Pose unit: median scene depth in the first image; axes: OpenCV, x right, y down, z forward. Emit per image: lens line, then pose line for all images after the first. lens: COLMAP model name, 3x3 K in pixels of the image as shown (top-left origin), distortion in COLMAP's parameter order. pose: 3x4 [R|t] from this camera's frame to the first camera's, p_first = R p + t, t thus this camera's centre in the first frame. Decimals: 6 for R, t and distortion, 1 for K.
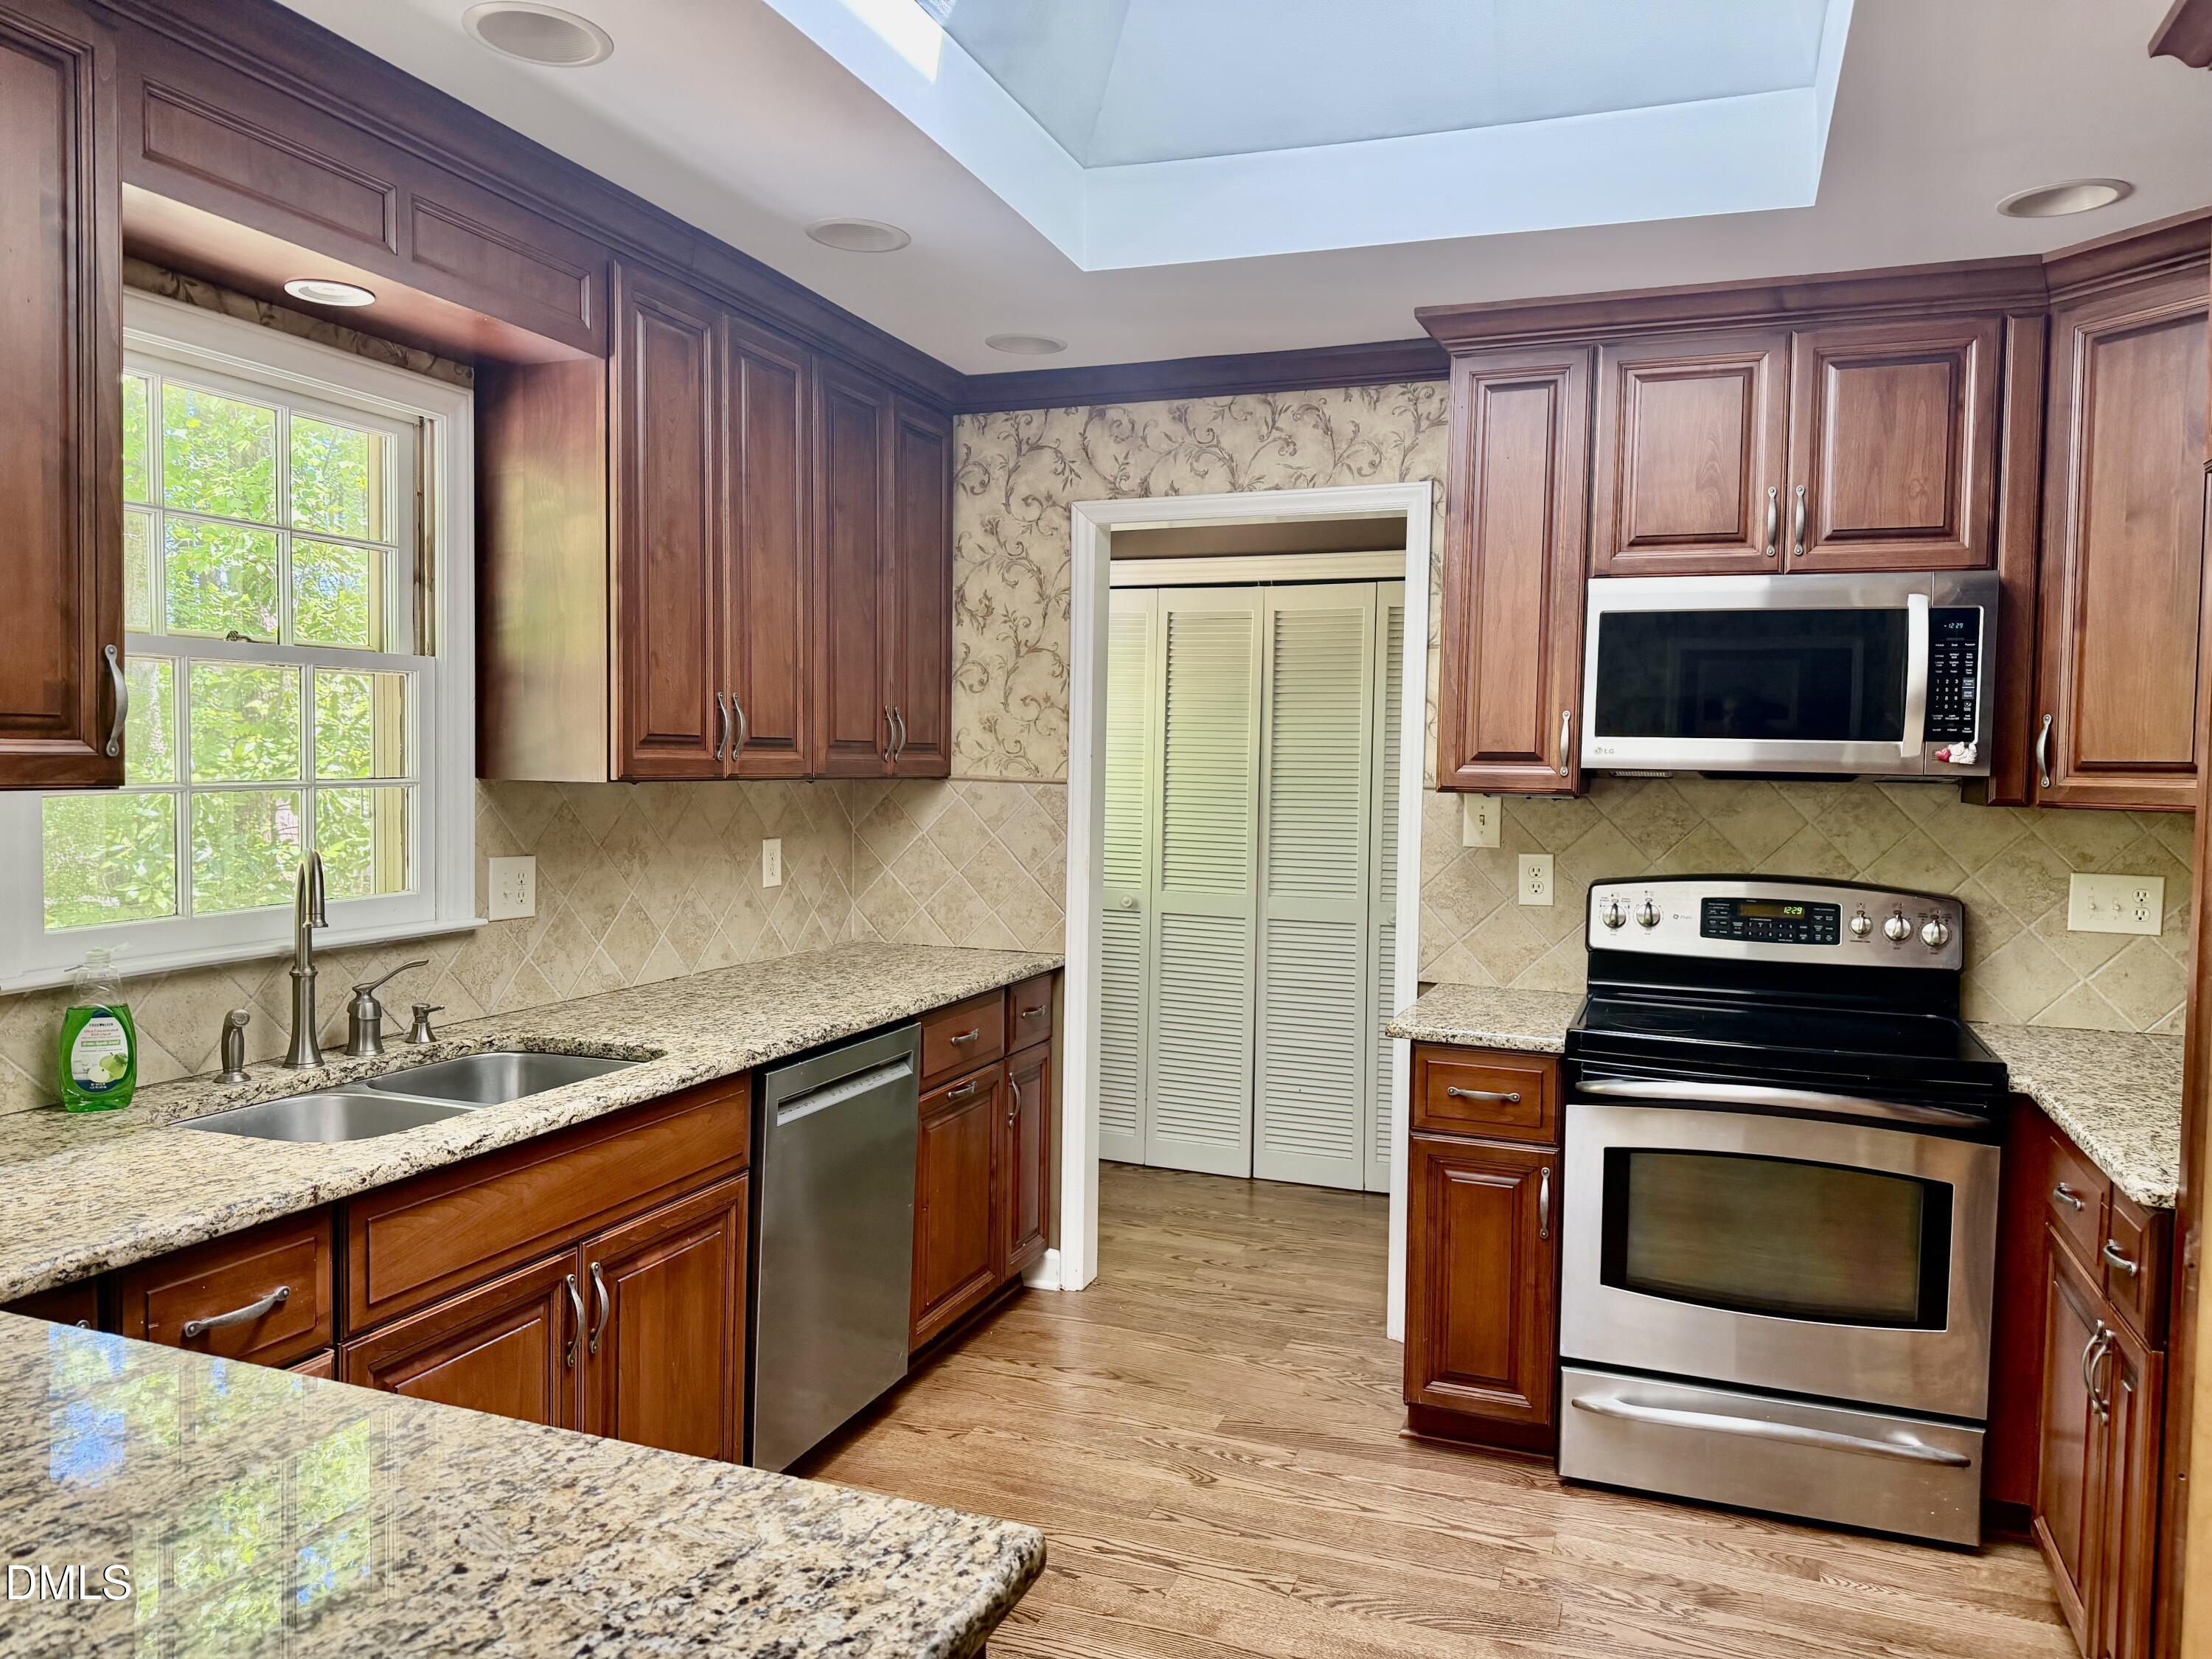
lens RADIAL K [[1554.9, 0, 1130.3], [0, 1554.9, 821.0], [0, 0, 1]] dist [0.084691, -0.097174]
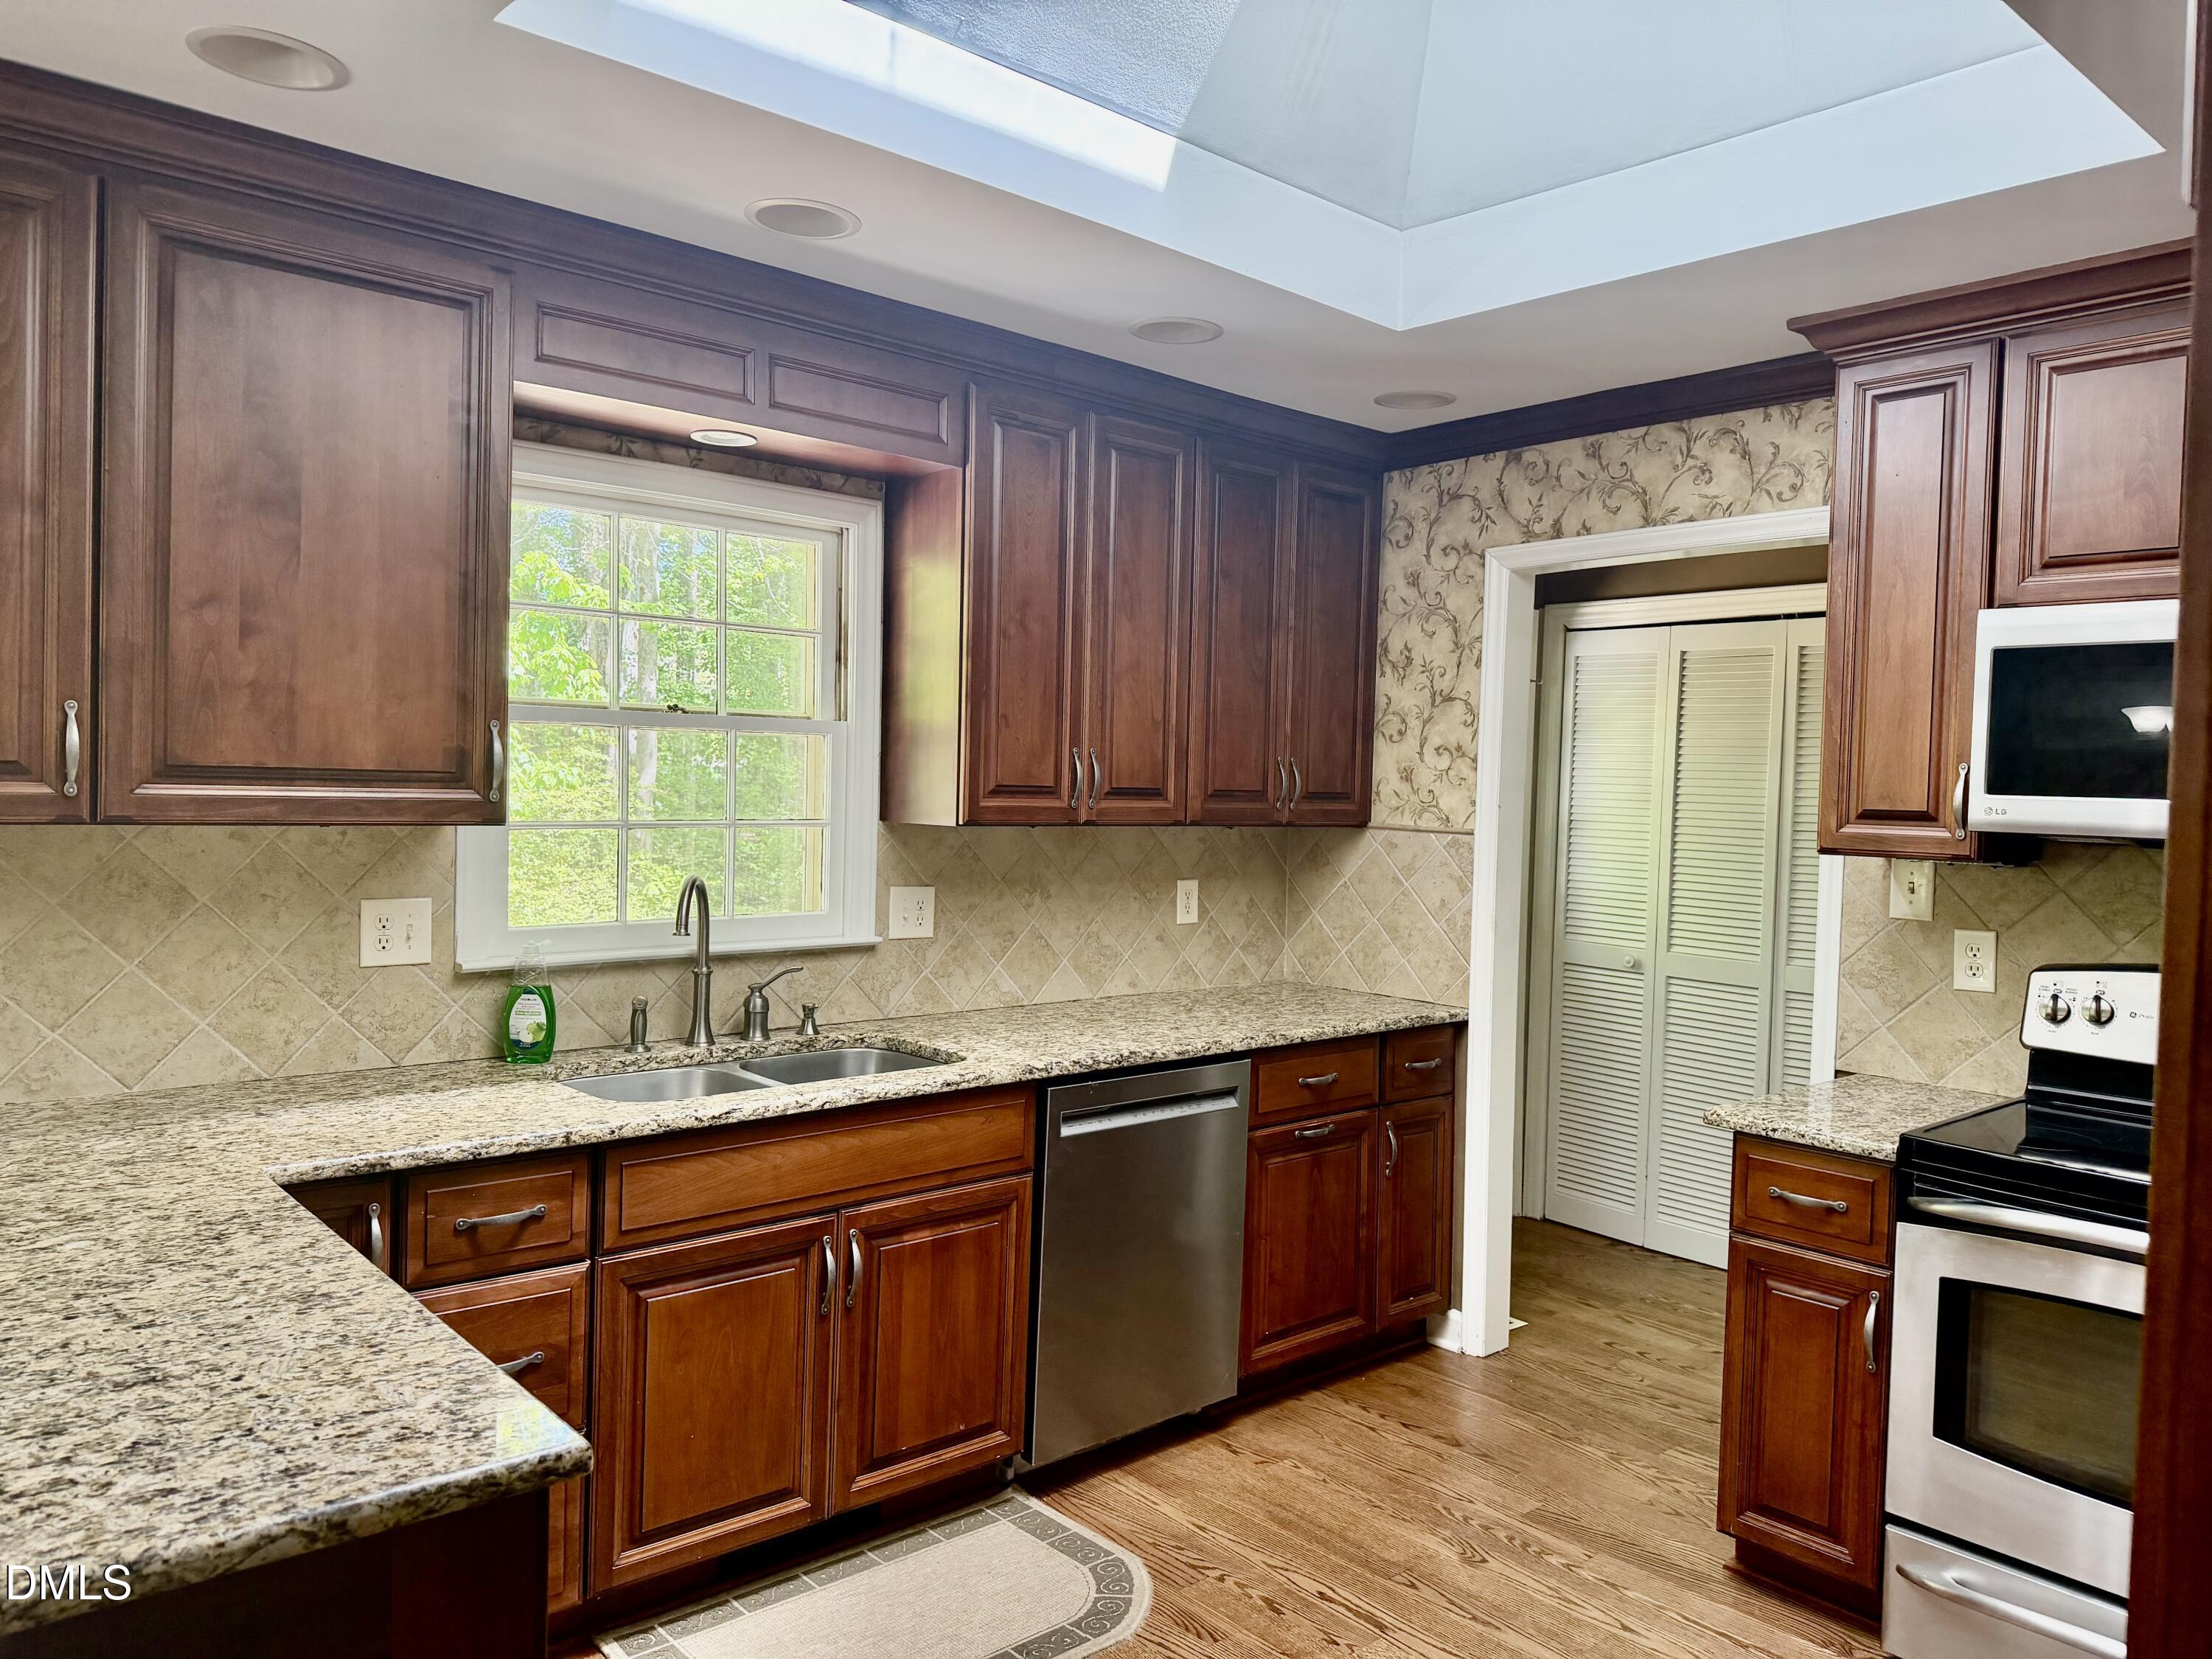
lens RADIAL K [[1554.9, 0, 1109.1], [0, 1554.9, 826.2], [0, 0, 1]] dist [0.084691, -0.097174]
pose [[0.887504, 0.020159, -0.460359, 0.278573], [-0.030744, 0.999407, -0.015506, -0.009048], [0.459773, 0.027915, 0.887598, 0.022494]]
